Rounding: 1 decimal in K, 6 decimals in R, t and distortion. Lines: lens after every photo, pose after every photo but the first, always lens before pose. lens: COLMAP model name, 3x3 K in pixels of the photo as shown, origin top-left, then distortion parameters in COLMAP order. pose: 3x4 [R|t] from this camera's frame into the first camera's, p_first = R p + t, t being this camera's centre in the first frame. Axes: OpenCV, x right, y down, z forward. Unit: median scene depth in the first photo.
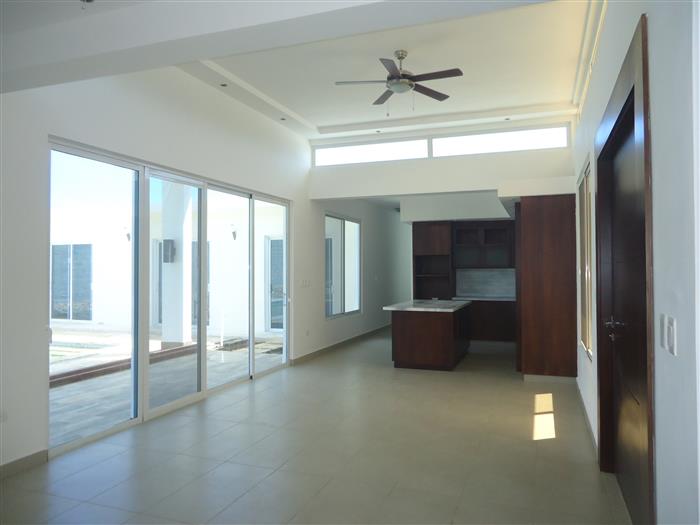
lens RADIAL K [[516.8, 0, 350.2], [0, 516.8, 263.0], [0, 0, 1]] dist [0.004717, 0.007663]
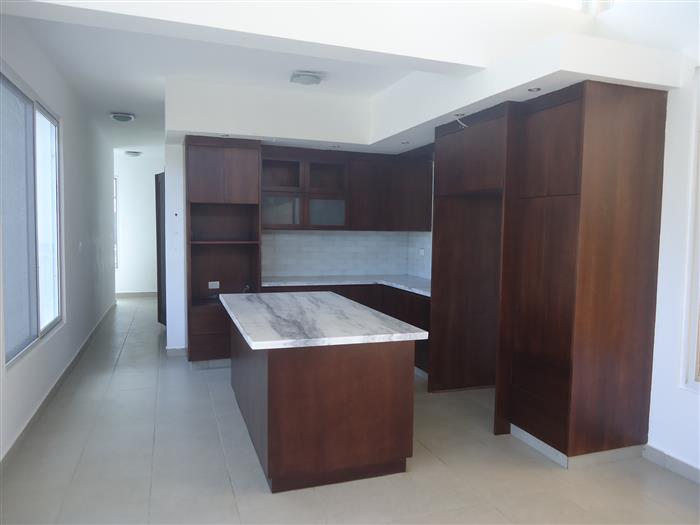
lens RADIAL K [[516.8, 0, 350.5], [0, 516.8, 261.6], [0, 0, 1]] dist [0.004717, 0.007663]
pose [[0.766184, -0.027052, 0.642052, -0.082151], [-0.022613, 0.997360, 0.069008, 0.004462], [-0.642224, -0.067391, 0.763549, 0.516957]]
